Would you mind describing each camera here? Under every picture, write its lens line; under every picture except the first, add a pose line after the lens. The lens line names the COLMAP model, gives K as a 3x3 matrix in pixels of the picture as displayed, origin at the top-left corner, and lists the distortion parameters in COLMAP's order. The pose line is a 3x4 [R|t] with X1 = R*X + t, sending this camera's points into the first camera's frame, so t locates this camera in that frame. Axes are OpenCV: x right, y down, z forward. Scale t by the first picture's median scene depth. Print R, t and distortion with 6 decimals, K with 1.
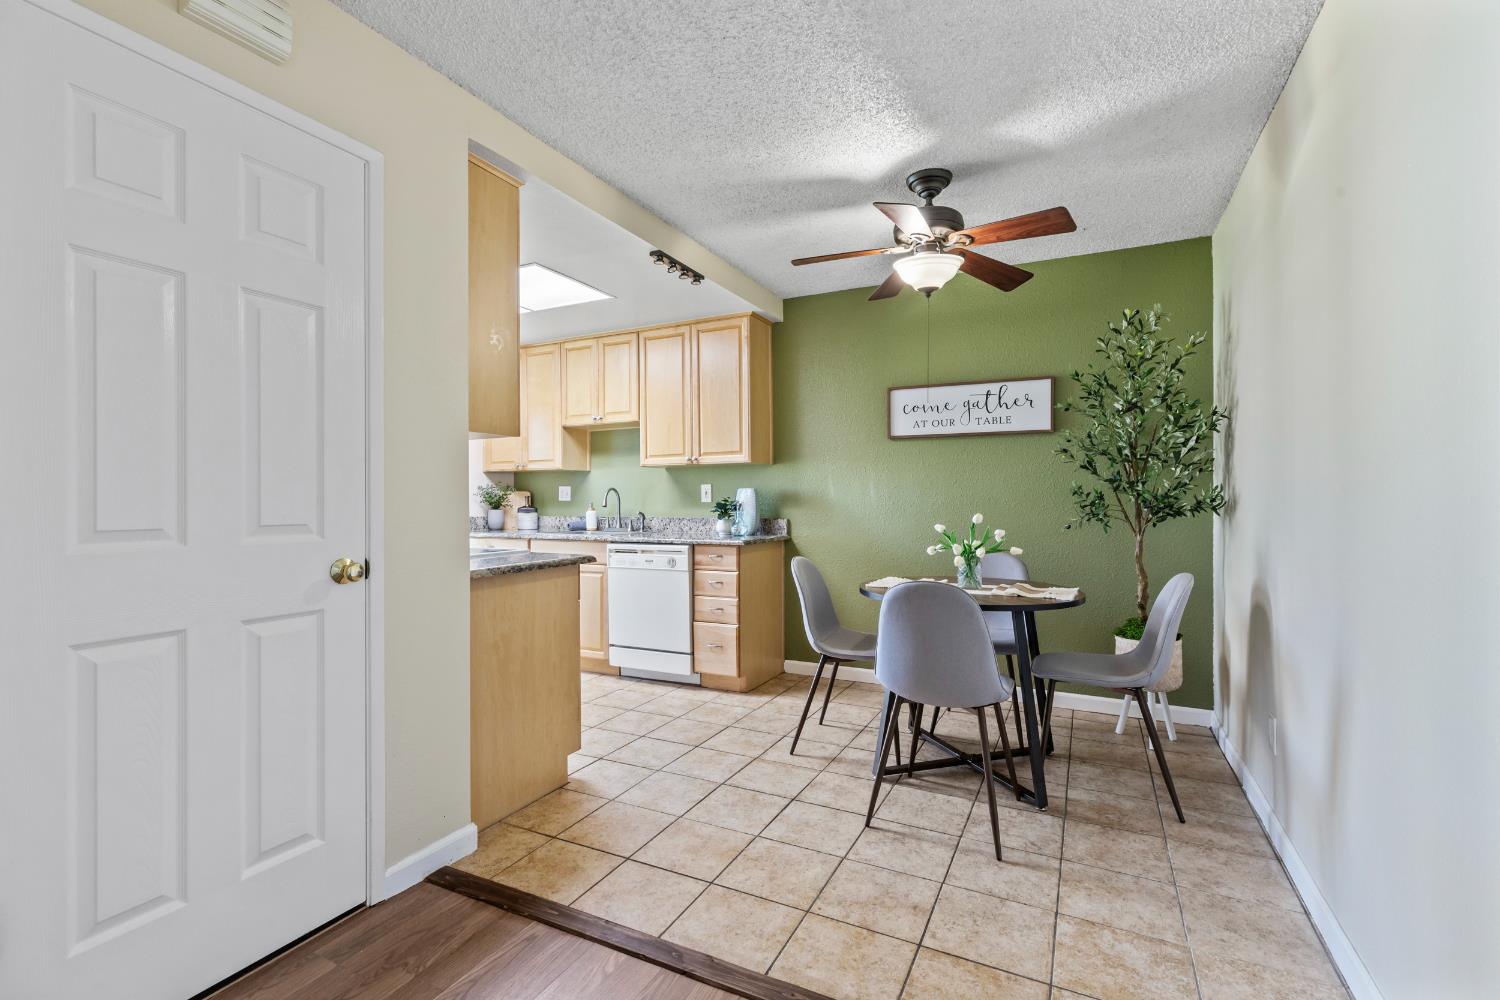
lens RADIAL K [[676.6, 0, 751.7], [0, 676.6, 499.4], [0, 0, 1]] dist [0.002407, -0.000248]
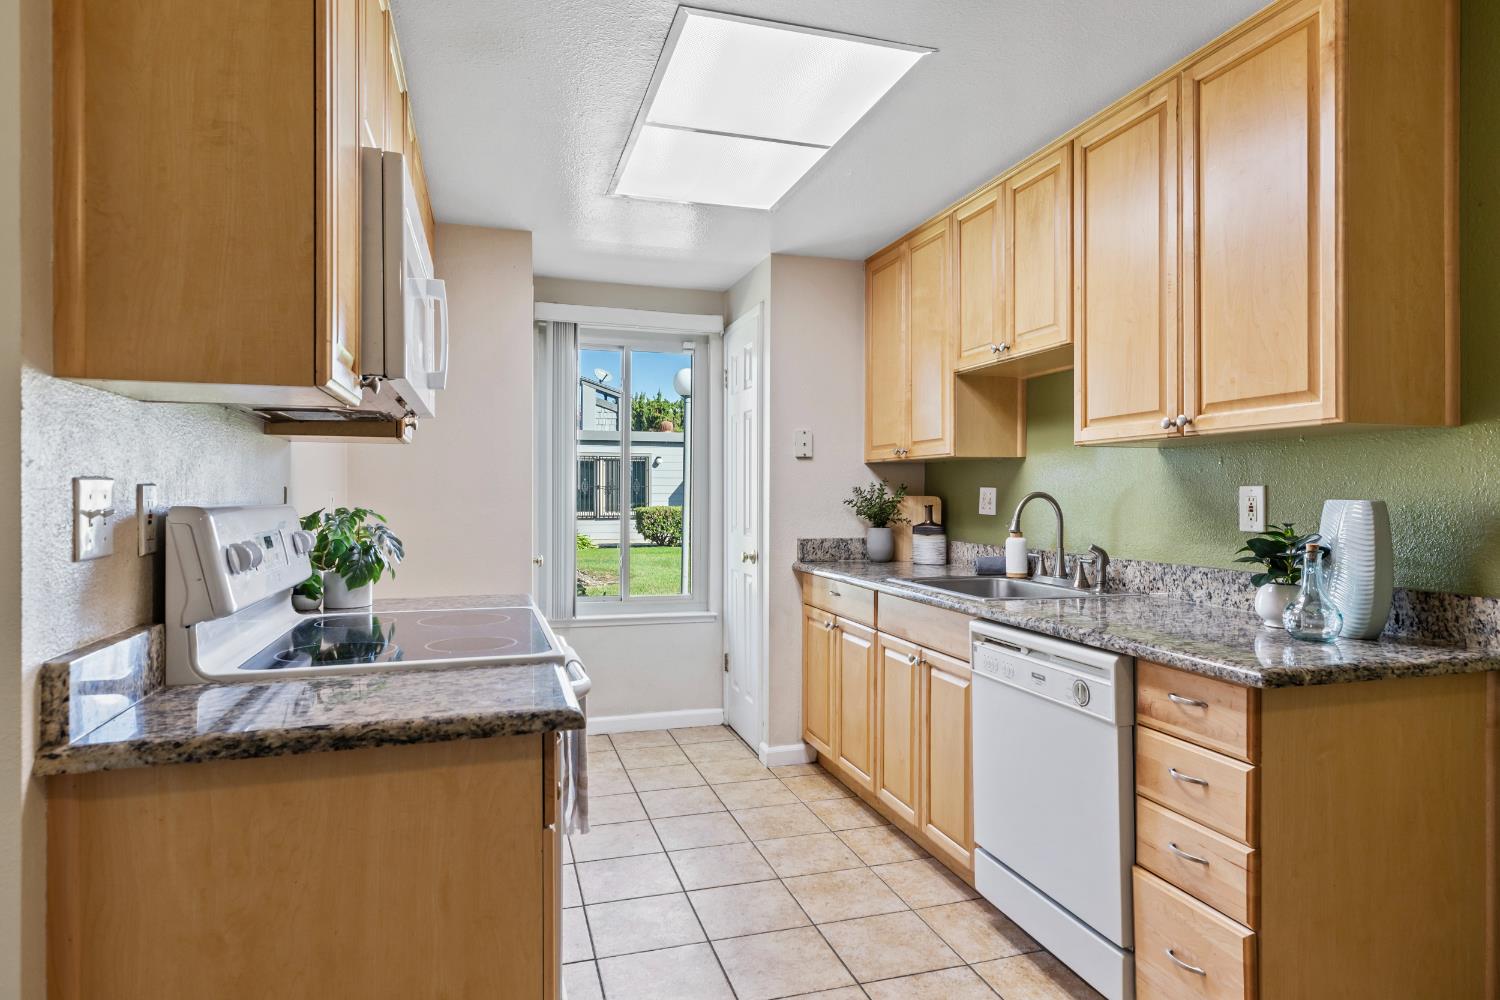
lens RADIAL K [[853.1, 0, 750.3], [0, 853.1, 495.0], [0, 0, 1]] dist [0.004142, 0.000135]
pose [[0.691352, 0.007227, -0.722482, 0.097232], [-0.004112, 0.999973, 0.006067, -0.020747], [0.722507, -0.001224, 0.691363, 0.496937]]
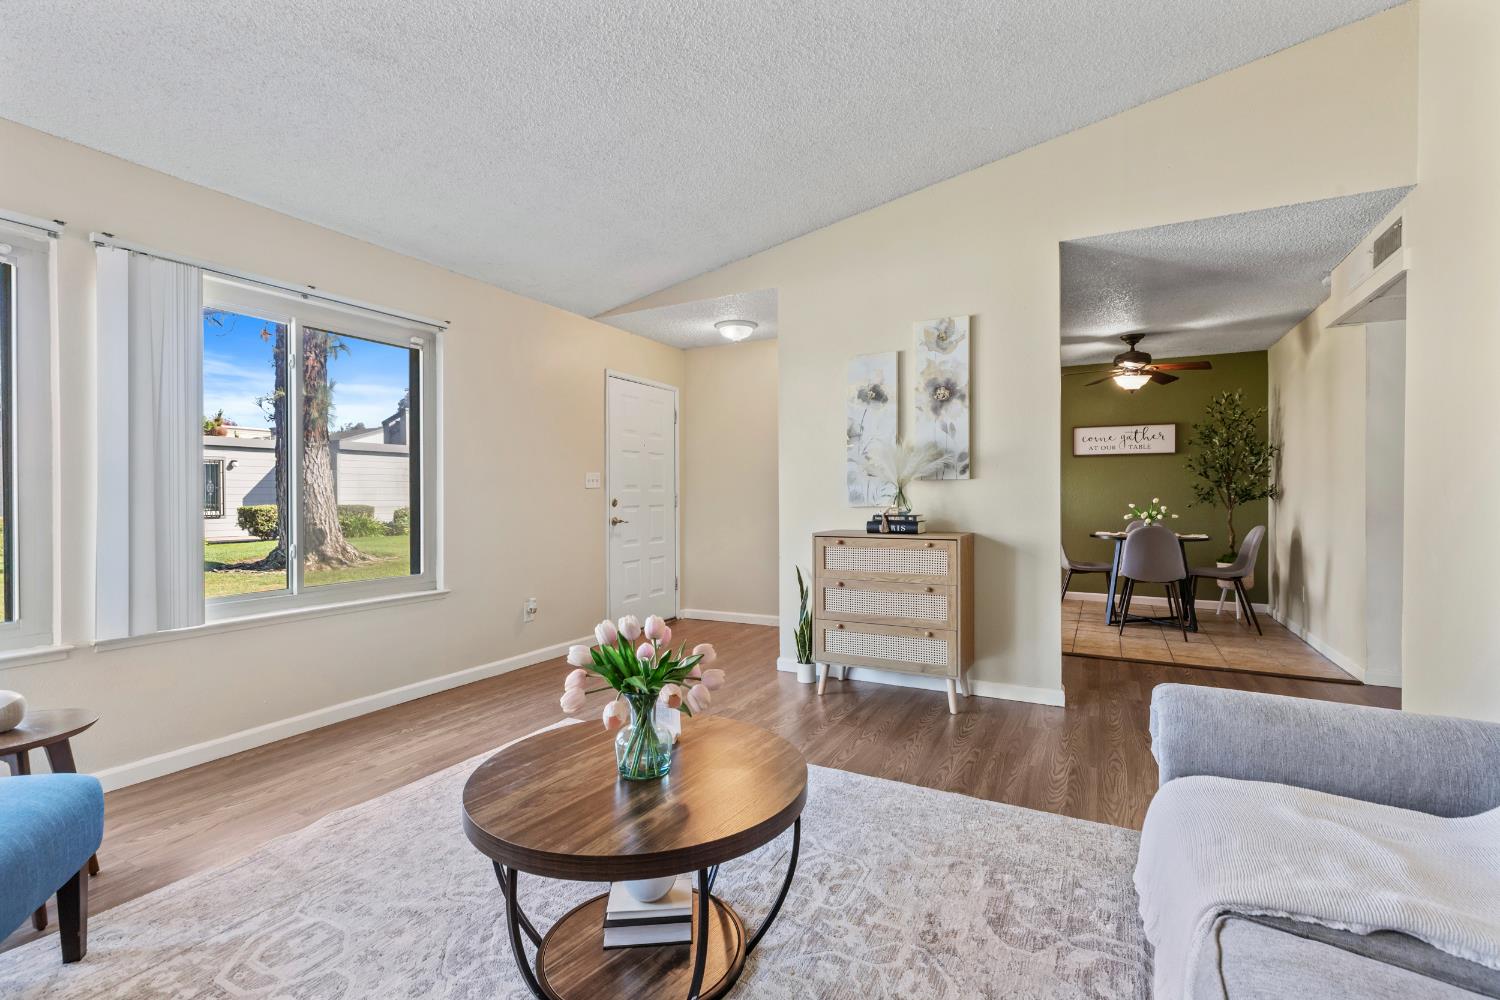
lens RADIAL K [[676.6, 0, 749.5], [0, 676.6, 495.5], [0, 0, 1]] dist [0.002407, -0.000248]
pose [[0.999767, -0.001964, -0.021506, -0.604338], [0.002049, 0.999990, 0.003970, 0.001034], [0.021498, -0.004013, 0.999761, -0.765553]]
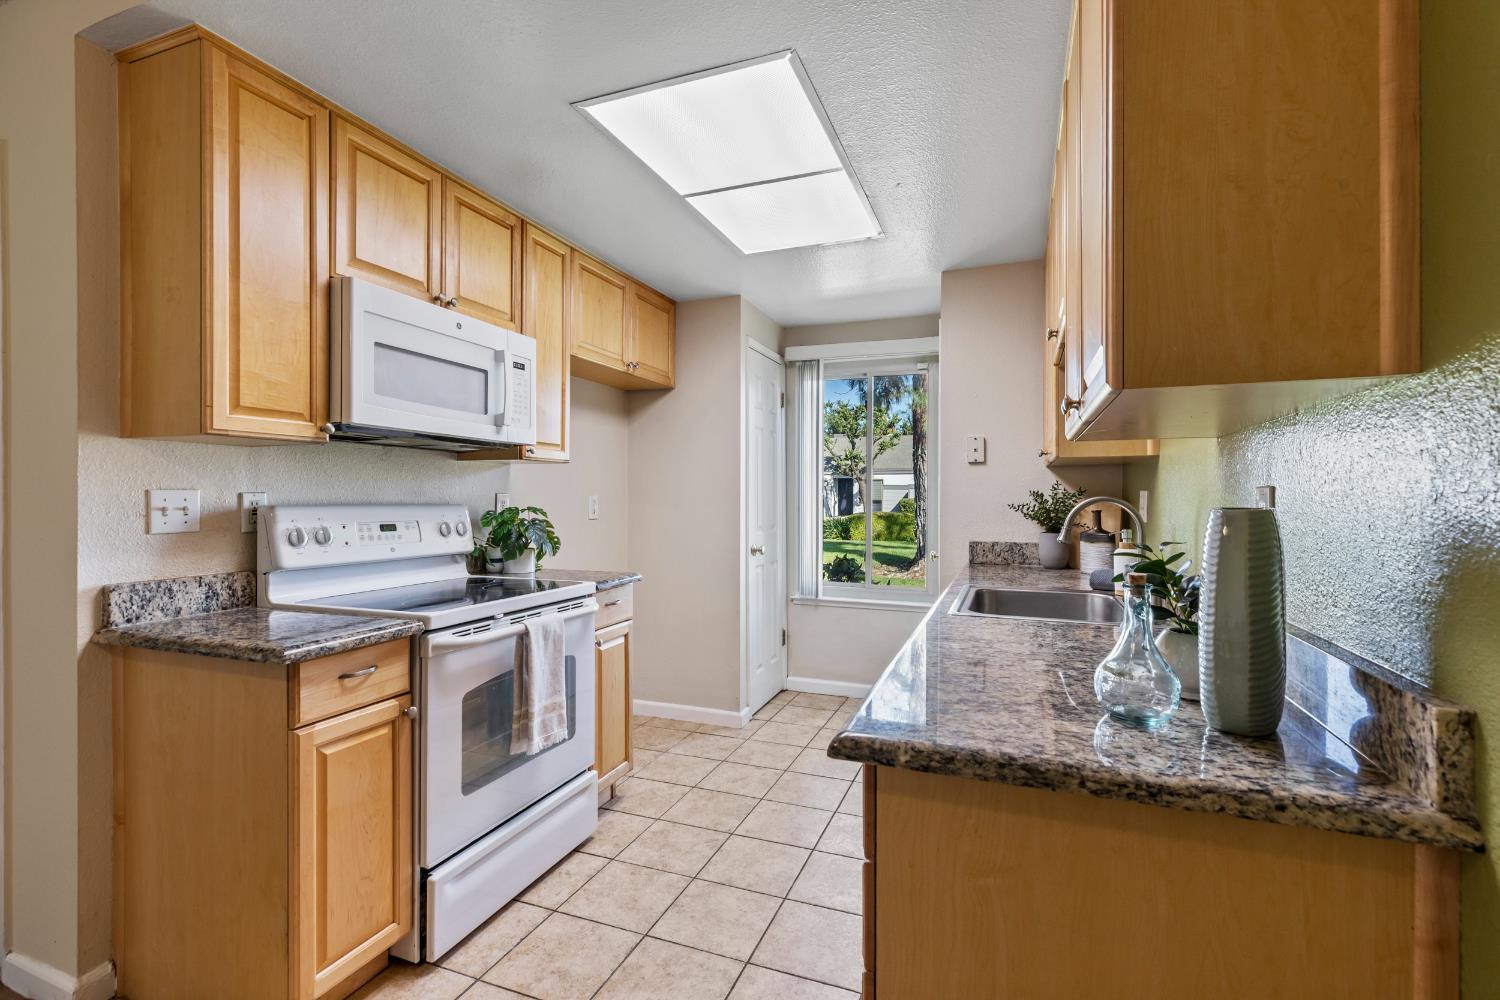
lens RADIAL K [[676.6, 0, 750.8], [0, 676.6, 497.3], [0, 0, 1]] dist [0.002407, -0.000248]
pose [[0.099526, 0.006842, -0.995011, 0.196302], [-0.000876, 0.999977, 0.006789, -0.021962], [0.995035, 0.000196, 0.099530, 0.847850]]
